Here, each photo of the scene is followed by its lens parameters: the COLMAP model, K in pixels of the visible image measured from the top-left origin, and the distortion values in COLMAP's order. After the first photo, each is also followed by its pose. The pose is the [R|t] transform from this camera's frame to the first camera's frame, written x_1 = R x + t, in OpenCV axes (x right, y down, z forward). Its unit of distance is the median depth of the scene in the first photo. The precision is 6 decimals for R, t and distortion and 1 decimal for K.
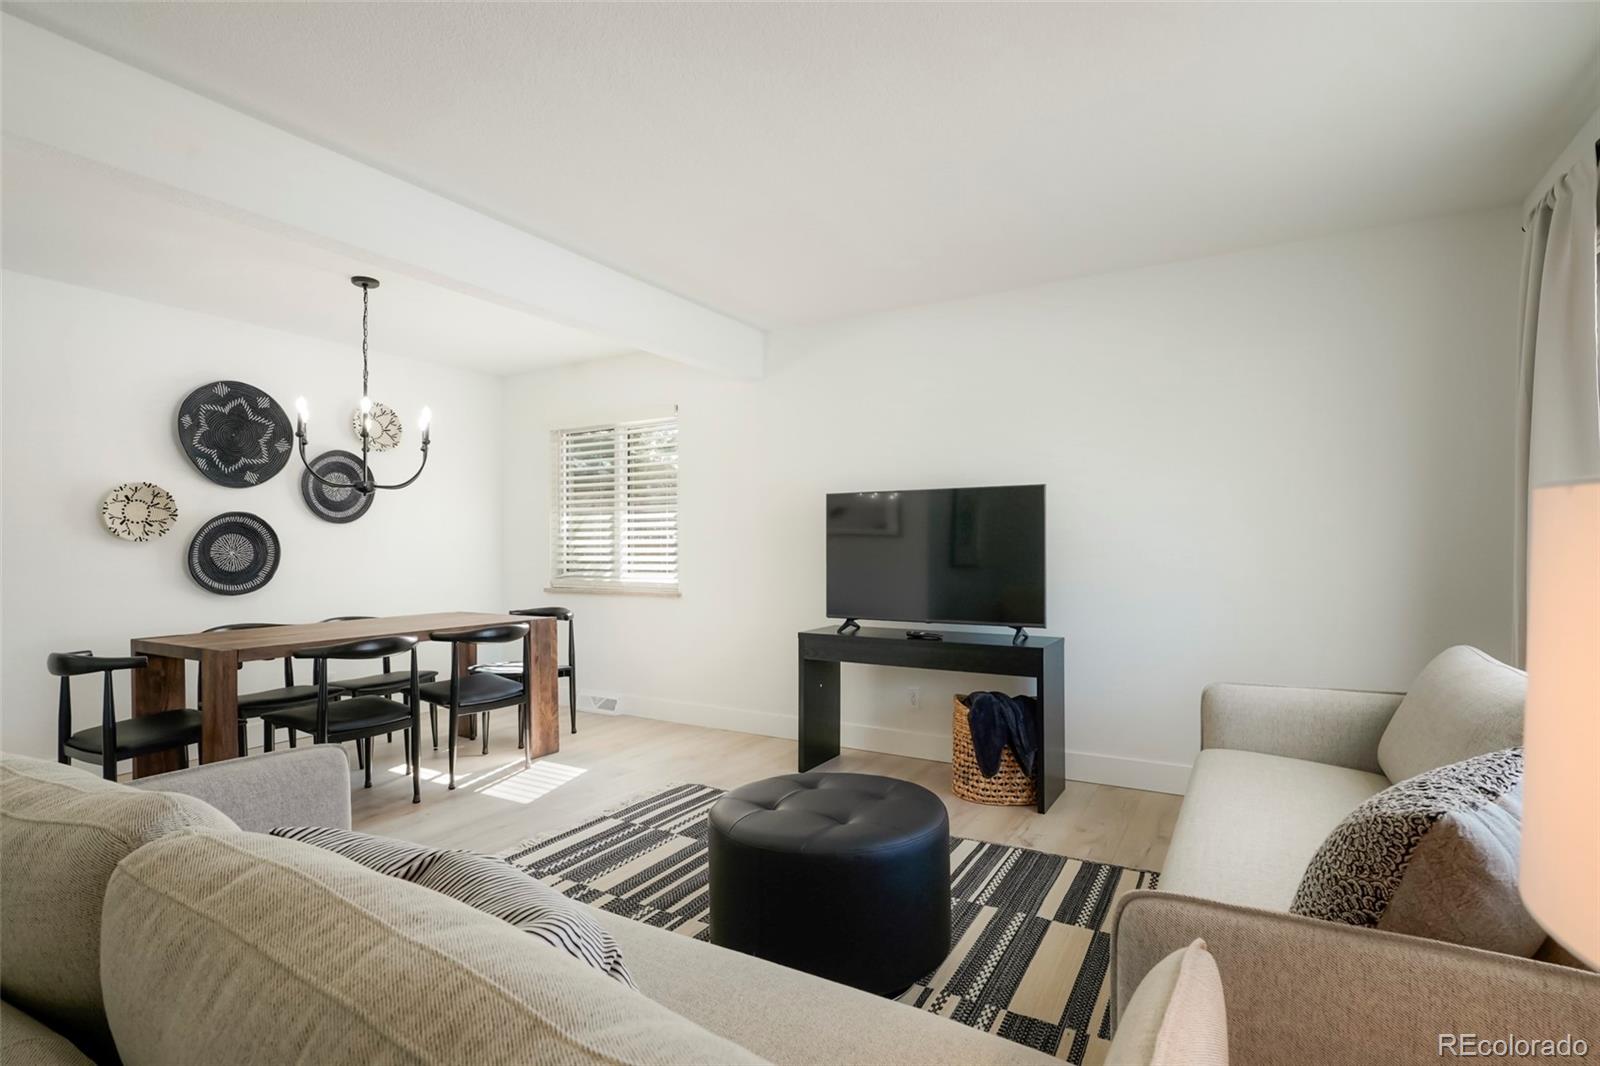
lens RADIAL K [[770.2, 0, 791.1], [0, 770.2, 530.3], [0, 0, 1]] dist [-0.001975, 0.000827]
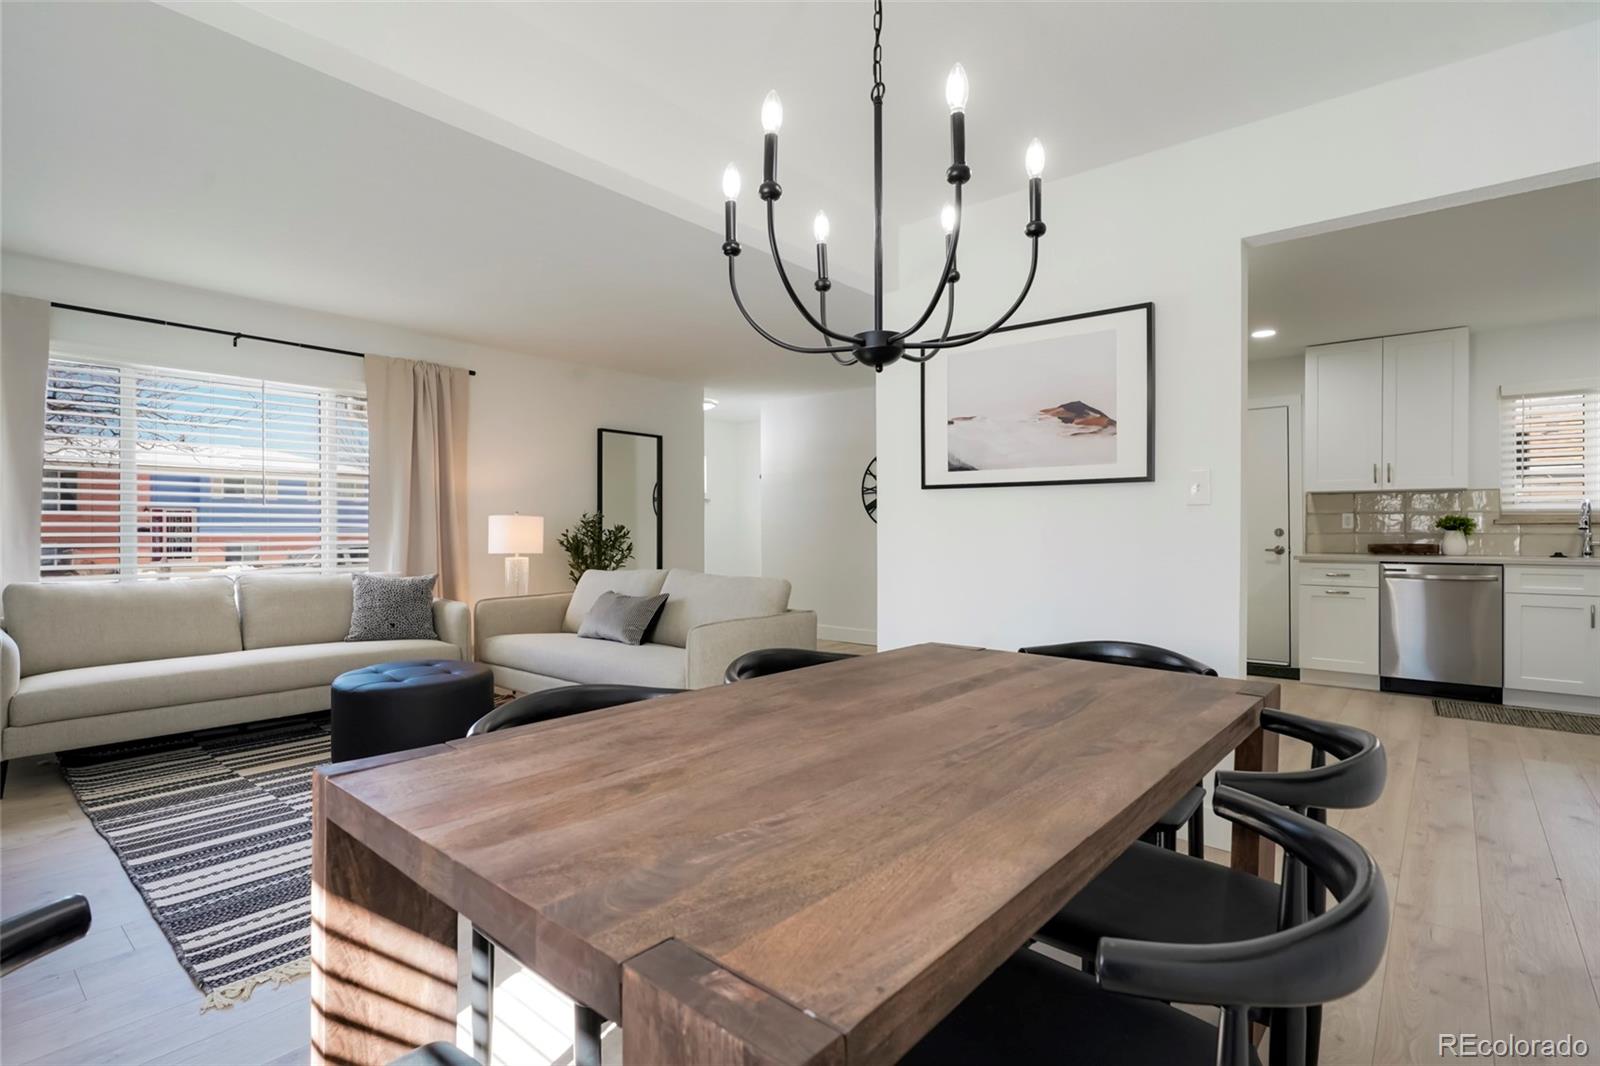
lens RADIAL K [[770.2, 0, 808.6], [0, 770.2, 531.1], [0, 0, 1]] dist [-0.001975, 0.000827]
pose [[-0.990429, 0.006899, 0.137851, -0.506861], [0.003984, 0.999763, -0.021411, 0.042017], [-0.137966, -0.020657, -0.990222, 1.253811]]
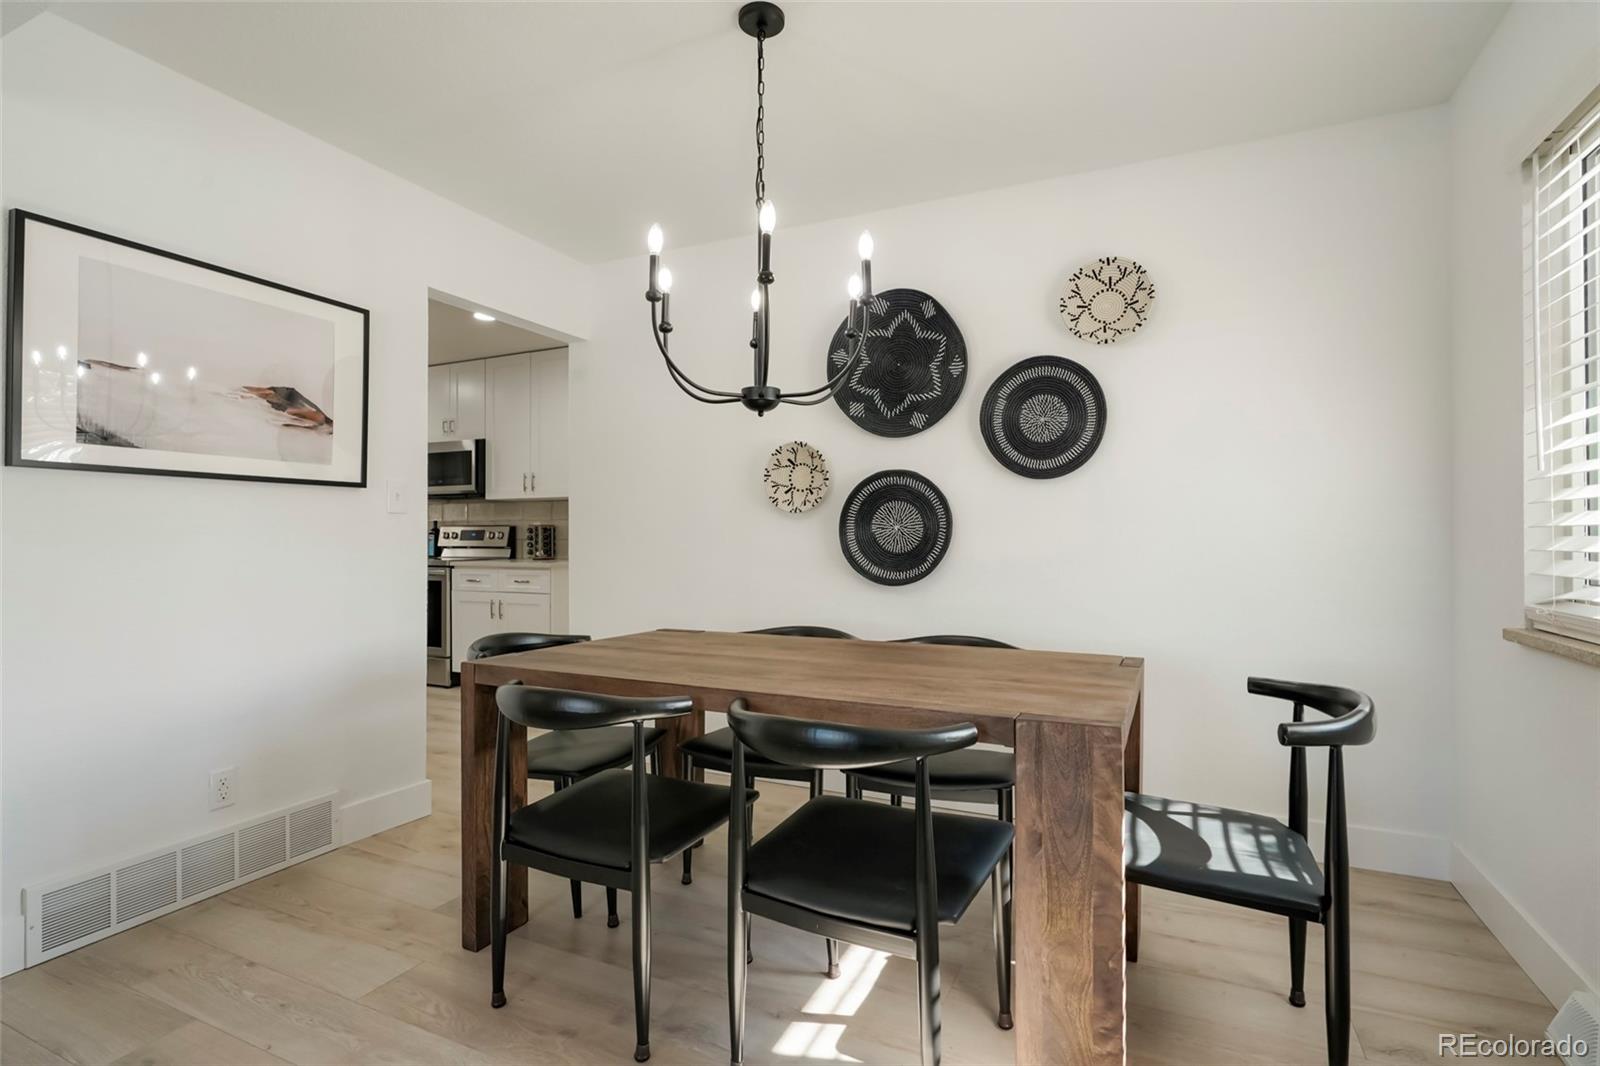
lens RADIAL K [[770.2, 0, 797.7], [0, 770.2, 535.3], [0, 0, 1]] dist [-0.001975, 0.000827]
pose [[0.107515, 0.007386, -0.994176, -0.011328], [0.022593, 0.999696, 0.009870, 0.028918], [0.993947, -0.023523, 0.107315, 0.857655]]
